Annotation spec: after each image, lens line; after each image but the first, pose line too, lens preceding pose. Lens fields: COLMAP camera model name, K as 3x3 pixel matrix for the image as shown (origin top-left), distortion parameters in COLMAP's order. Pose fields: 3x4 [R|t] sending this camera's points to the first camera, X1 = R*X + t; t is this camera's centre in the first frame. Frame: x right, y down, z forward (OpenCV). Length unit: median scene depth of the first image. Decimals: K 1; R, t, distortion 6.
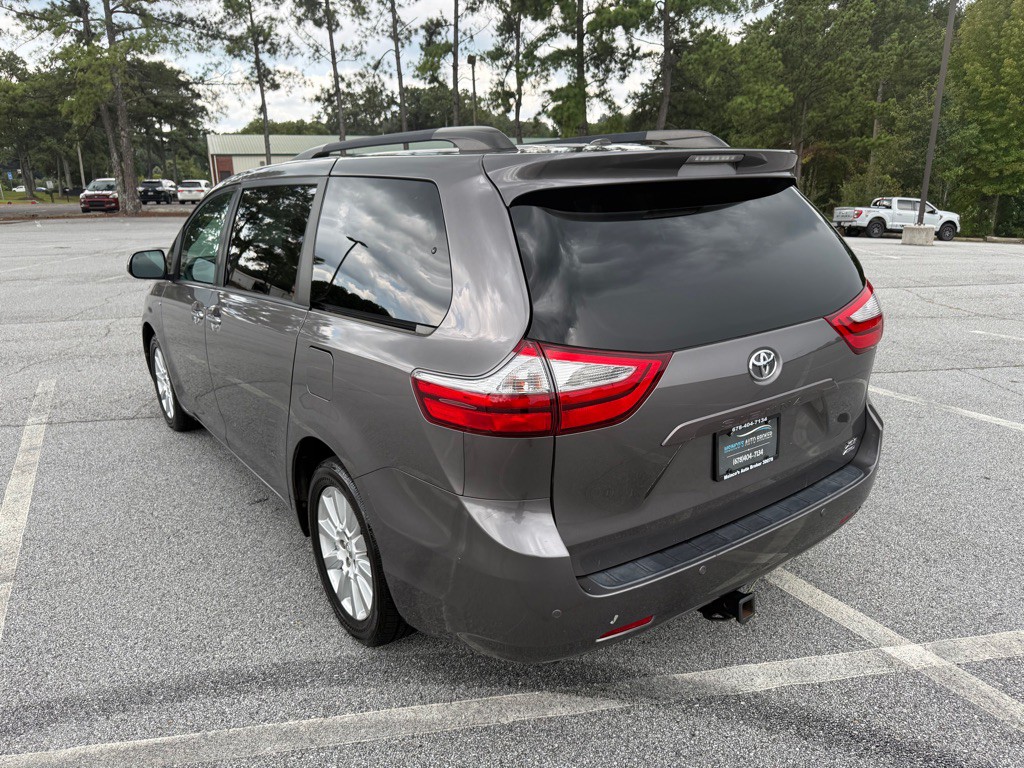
lens RADIAL K [[722.6, 0, 509.5], [0, 722.6, 387.0], [0, 0, 1]] dist [0.015785, -0.026264]
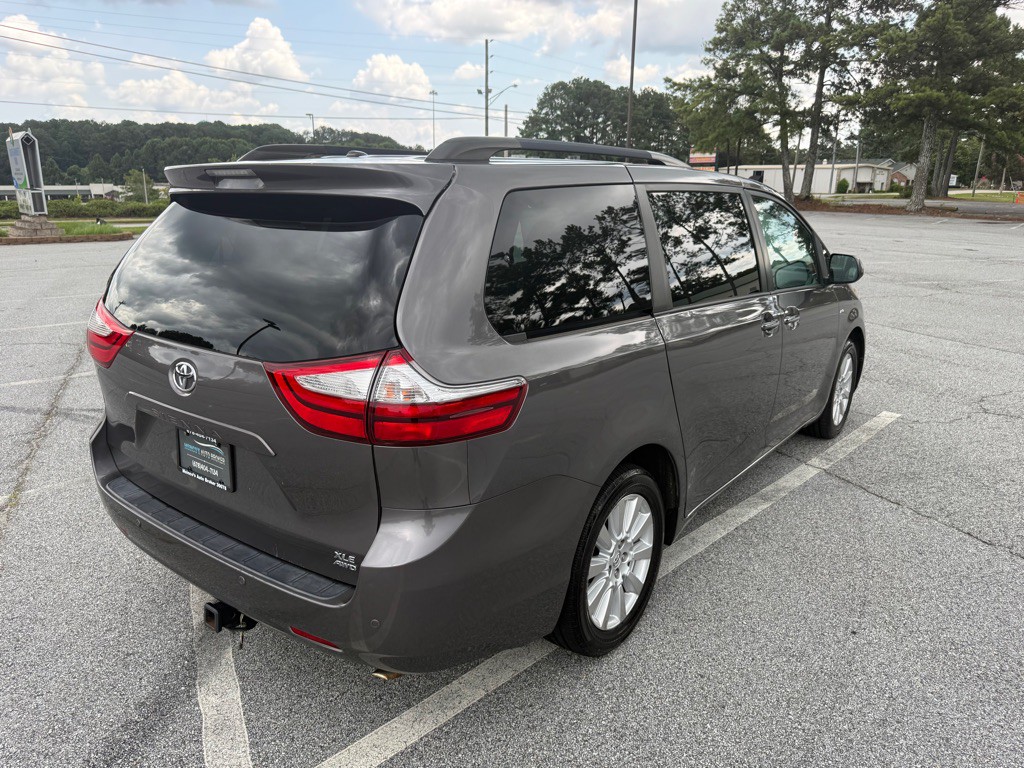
lens RADIAL K [[722.6, 0, 514.4], [0, 722.6, 388.3], [0, 0, 1]] dist [0.015785, -0.026264]
pose [[0.294028, 0.279499, -0.914018, 0.088005], [-0.279445, 0.939642, 0.197441, -0.021422], [0.914034, 0.197365, 0.354385, 0.066179]]
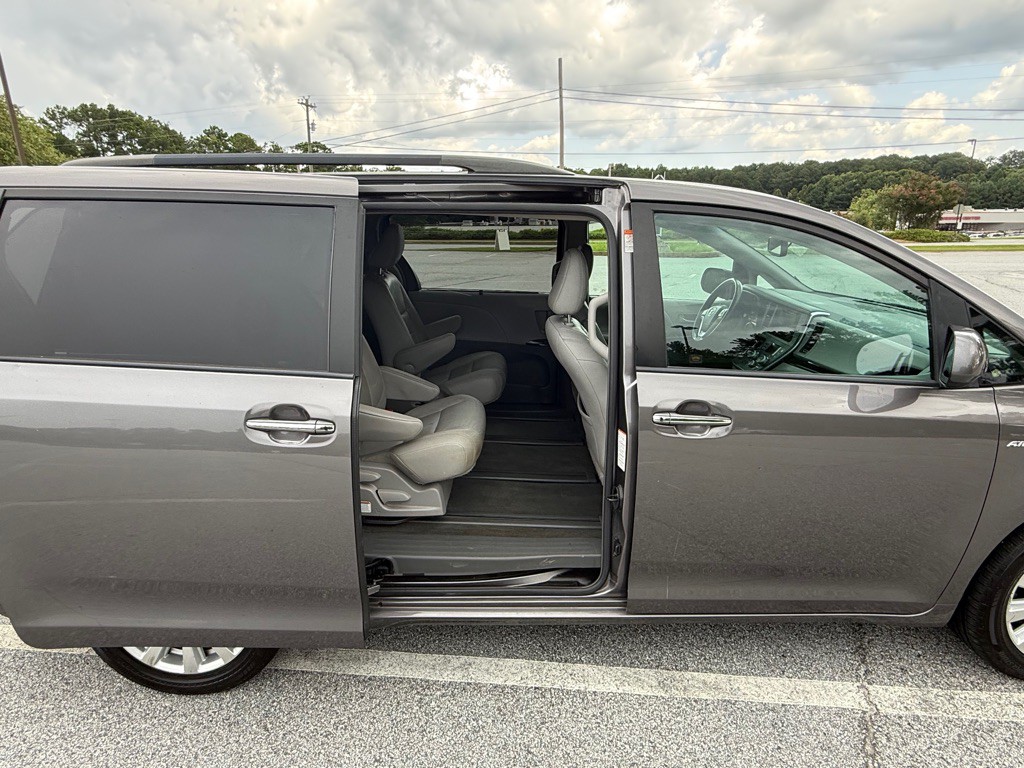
lens RADIAL K [[598.3, 0, 512.3], [0, 598.3, 392.2], [0, 0, 1]] dist [-0.011533, 0.005958]
pose [[-0.574025, 0.259206, -0.776729, 0.044485], [-0.204213, 0.873284, 0.442348, -0.045400], [0.792964, 0.412537, -0.448354, 0.157283]]
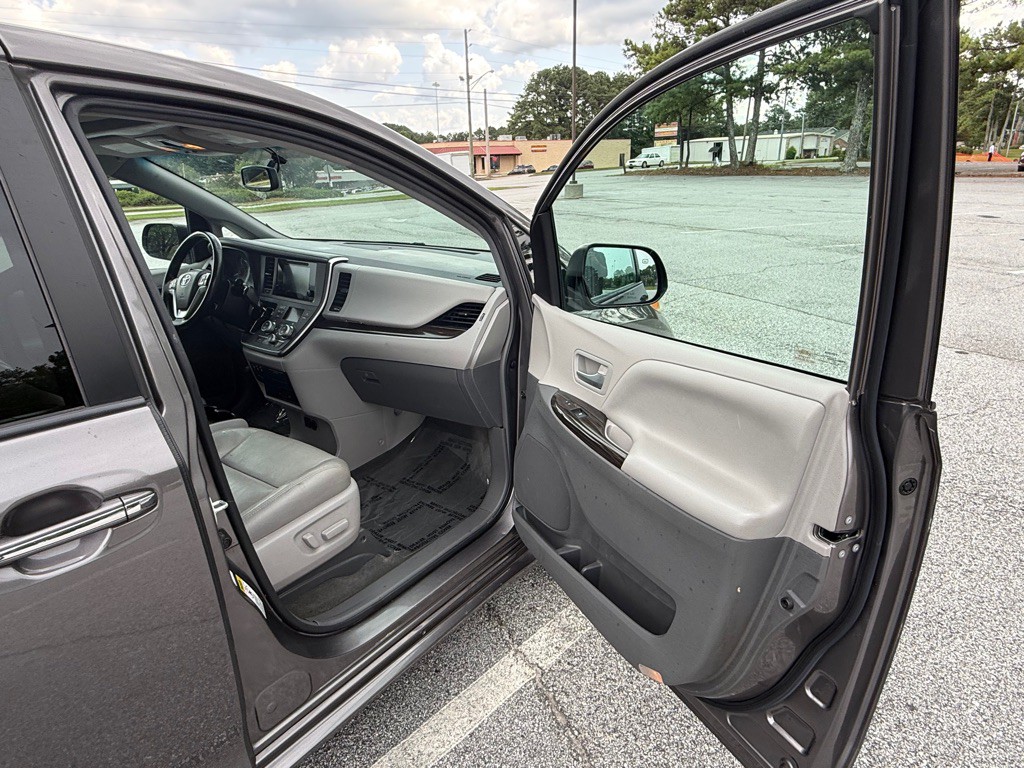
lens RADIAL K [[598.3, 0, 510.7], [0, 598.3, 391.2], [0, 0, 1]] dist [-0.011533, 0.005958]
pose [[0.290599, 0.350643, -0.890282, 0.023923], [-0.243284, 0.926934, 0.285668, -0.037509], [0.925400, 0.133576, 0.354672, 0.146125]]
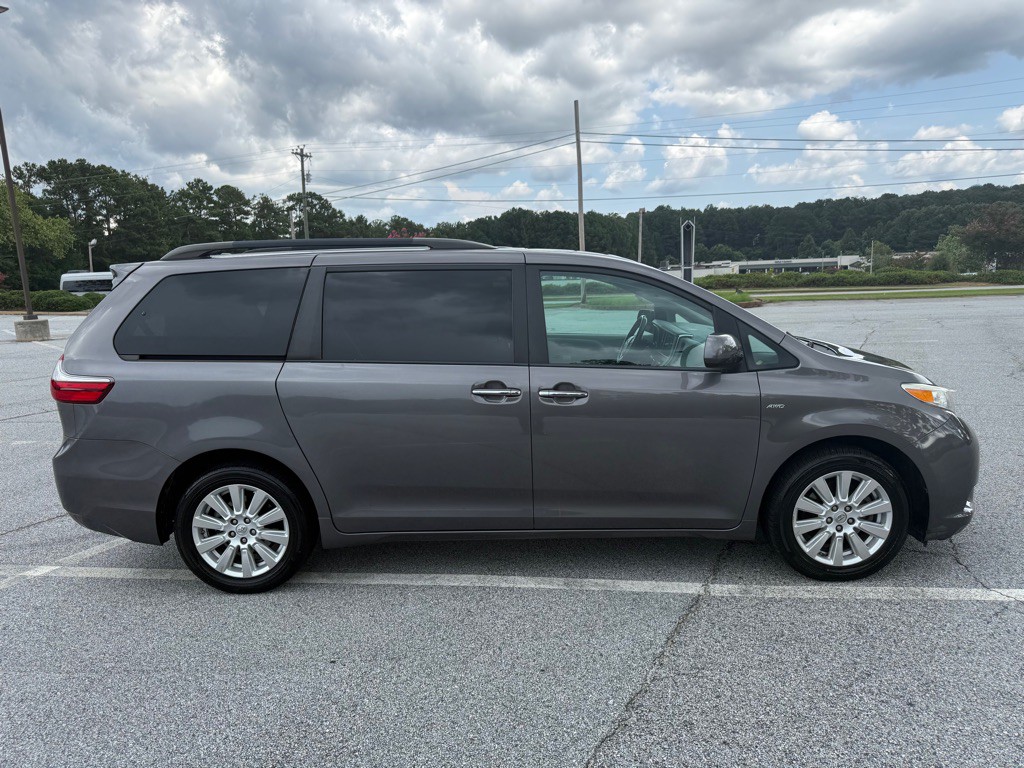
lens RADIAL K [[722.6, 0, 514.0], [0, 722.6, 382.4], [0, 0, 1]] dist [0.015785, -0.026264]
pose [[-0.598314, 0.169043, -0.783227, 0.083109], [-0.171985, 0.927616, 0.331587, -0.058683], [0.782586, 0.333096, -0.525933, 0.198283]]
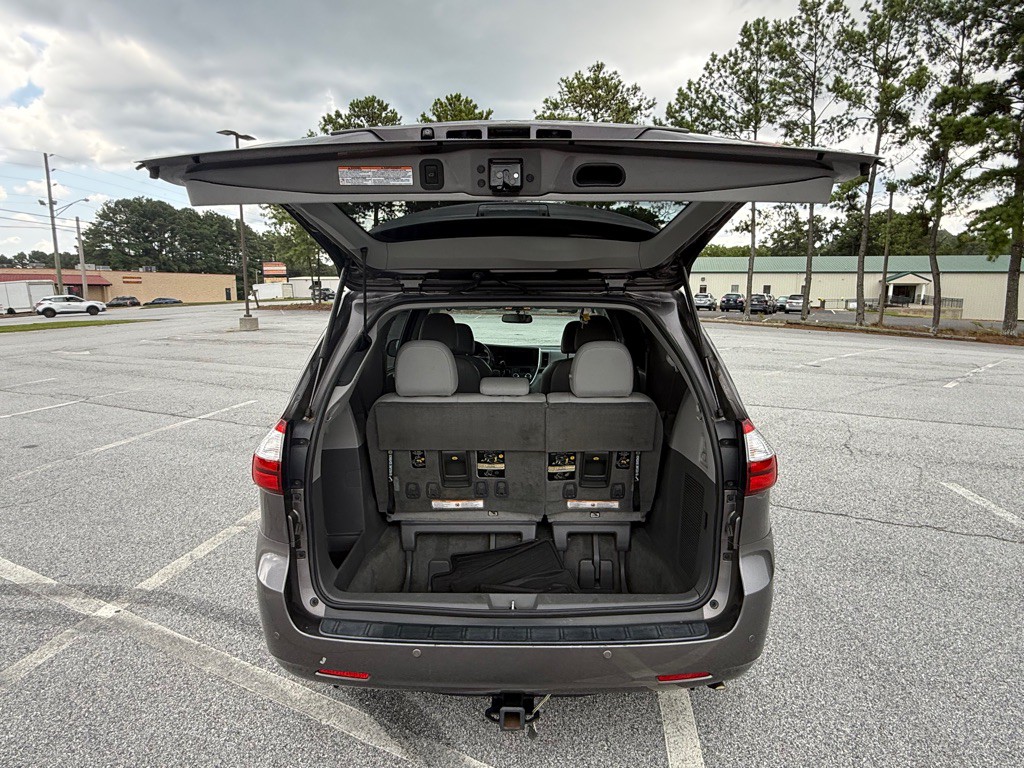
lens RADIAL K [[598.3, 0, 511.2], [0, 598.3, 385.4], [0, 0, 1]] dist [-0.011533, 0.005958]
pose [[0.801631, 0.110747, -0.587471, 0.052619], [-0.181977, 0.981261, -0.063334, -0.007006], [0.569448, 0.157677, 0.806763, 0.016915]]
